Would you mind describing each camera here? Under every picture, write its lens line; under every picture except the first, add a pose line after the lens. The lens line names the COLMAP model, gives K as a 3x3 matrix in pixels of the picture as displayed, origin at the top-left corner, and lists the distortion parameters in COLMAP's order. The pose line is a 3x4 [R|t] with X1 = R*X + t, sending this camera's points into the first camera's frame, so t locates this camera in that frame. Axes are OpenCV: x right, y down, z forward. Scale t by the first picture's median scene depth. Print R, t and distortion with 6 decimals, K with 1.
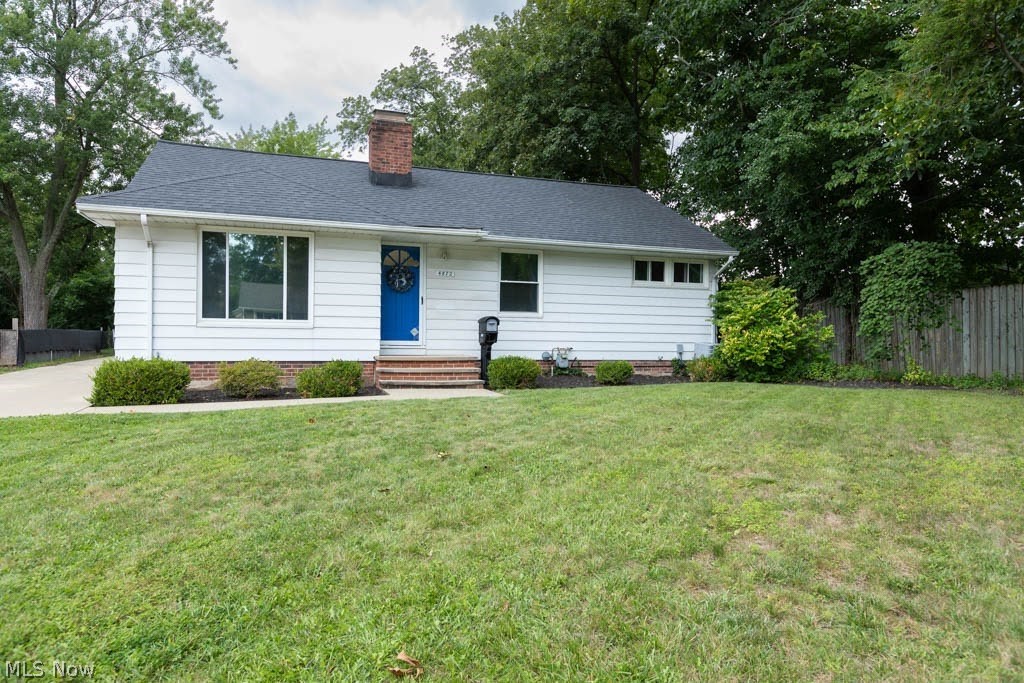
lens RADIAL K [[651.8, 0, 497.2], [0, 651.8, 338.4], [0, 0, 1]] dist [0.018183, -0.005027]
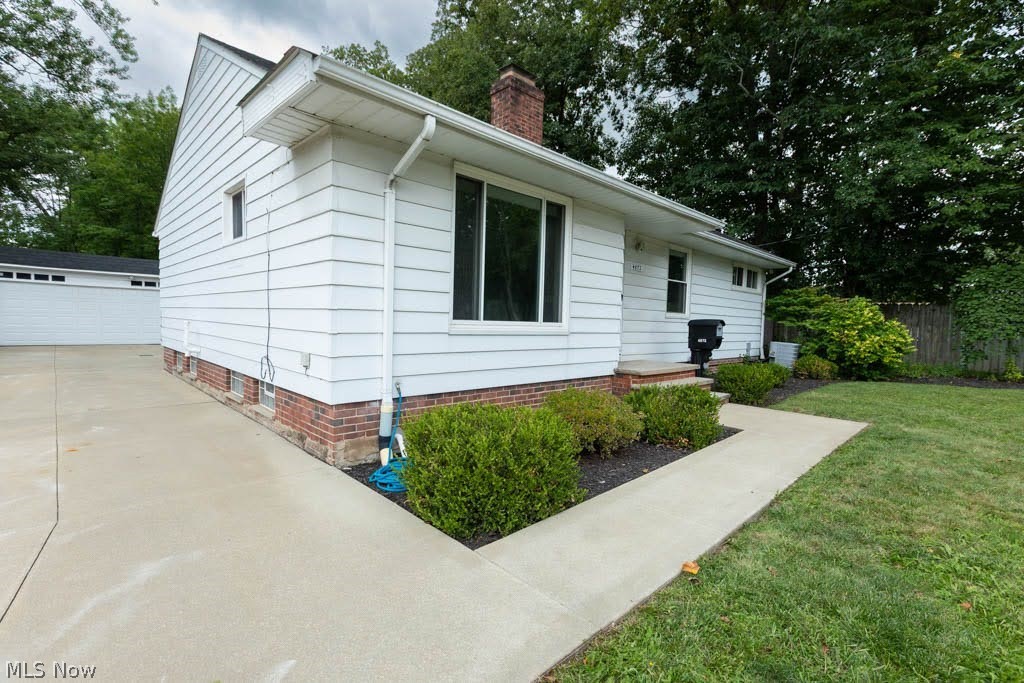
lens RADIAL K [[464.6, 0, 505.6], [0, 464.6, 343.8], [0, 0, 1]] dist [0.000339, -0.000077]
pose [[0.908661, -0.008602, 0.417446, -0.490756], [-0.013091, 0.998709, 0.049074, -0.025882], [-0.417330, -0.050056, 0.907375, 0.497955]]
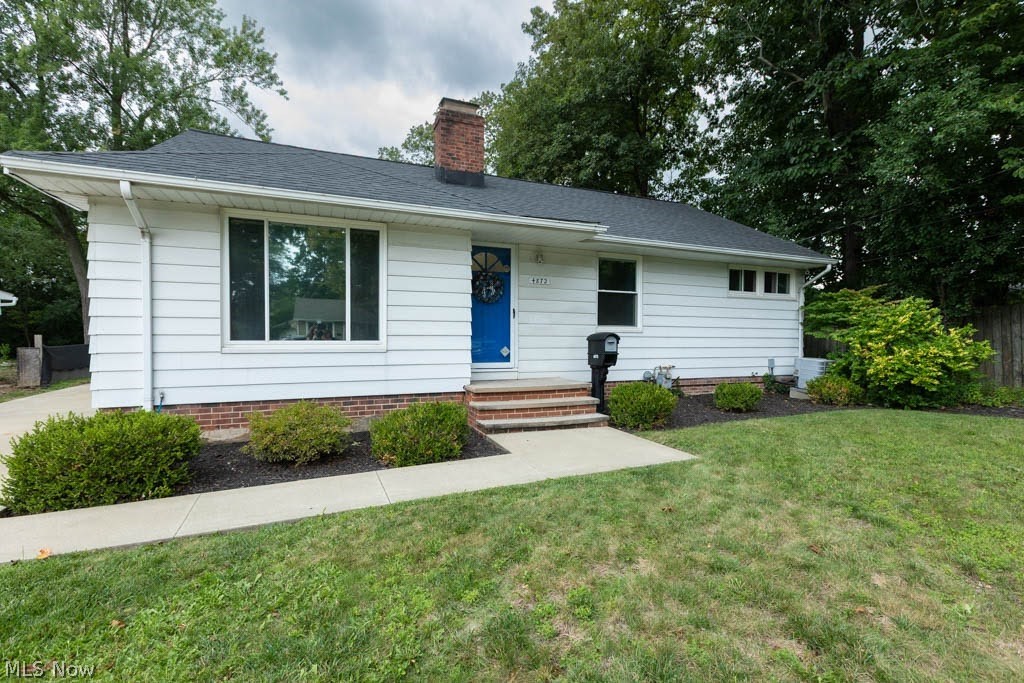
lens RADIAL K [[456.6, 0, 514.0], [0, 456.6, 345.0], [0, 0, 1]] dist [0.002970, 0.000066]
pose [[0.997614, -0.008974, 0.068448, -0.151087], [0.007972, 0.999857, 0.014904, -0.026177], [-0.068572, -0.014323, 0.997543, 0.410230]]
